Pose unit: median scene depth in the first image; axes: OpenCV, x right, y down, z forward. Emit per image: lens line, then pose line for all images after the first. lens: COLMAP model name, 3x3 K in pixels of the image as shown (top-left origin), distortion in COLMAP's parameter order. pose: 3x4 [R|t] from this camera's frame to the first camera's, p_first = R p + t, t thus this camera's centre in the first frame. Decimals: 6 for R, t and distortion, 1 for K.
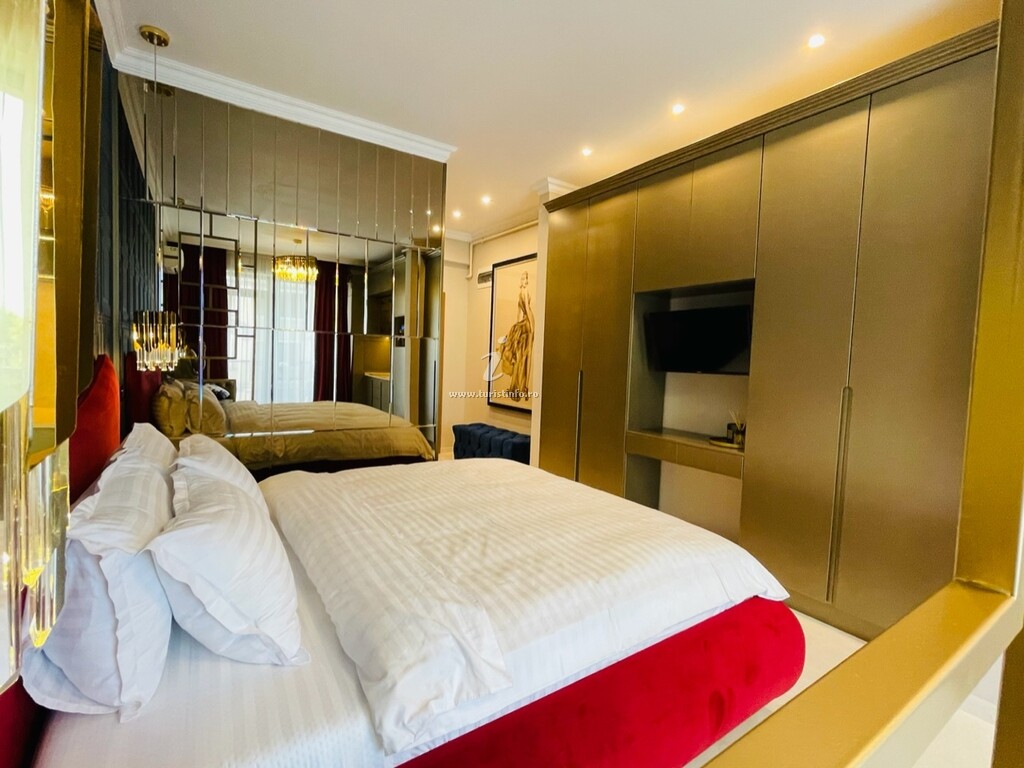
lens RADIAL K [[469.7, 0, 513.8], [0, 469.7, 382.3], [0, 0, 1]] dist [0.000689, -0.000015]
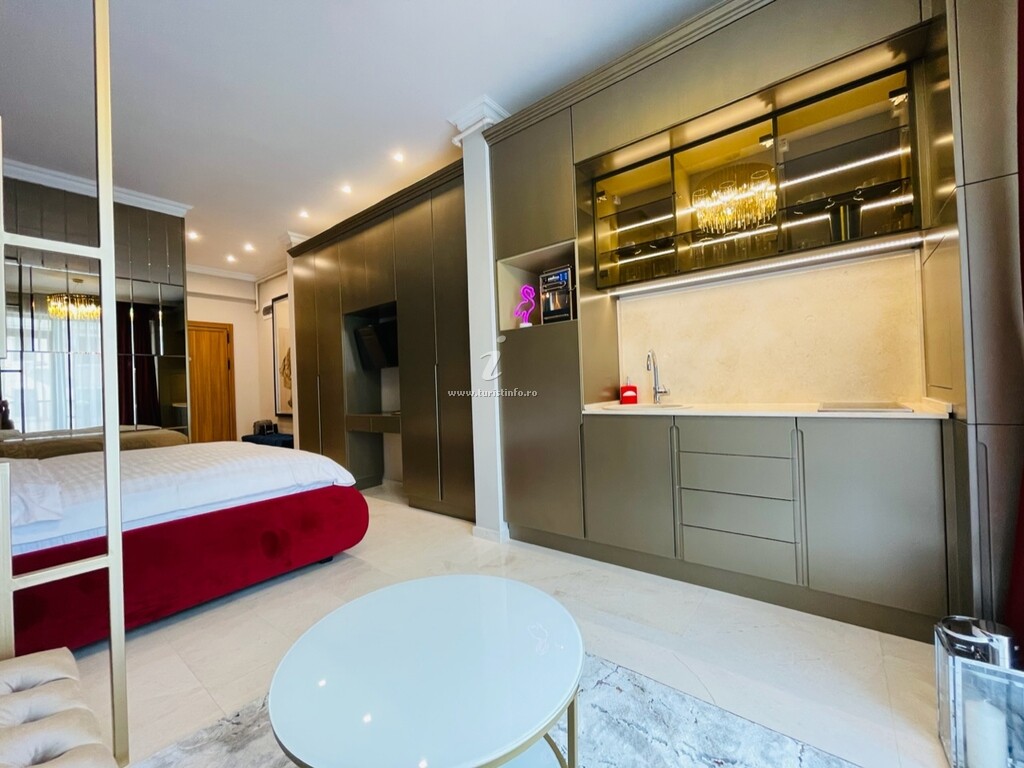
lens RADIAL K [[416.7, 0, 509.7], [0, 416.7, 384.1], [0, 0, 1]] dist [-0.003634, -0.000340]
pose [[0.955299, -0.071050, 0.286977, 0.214799], [0.086903, 0.995294, -0.042872, 0.064303], [-0.282580, 0.065895, 0.956978, -0.181167]]
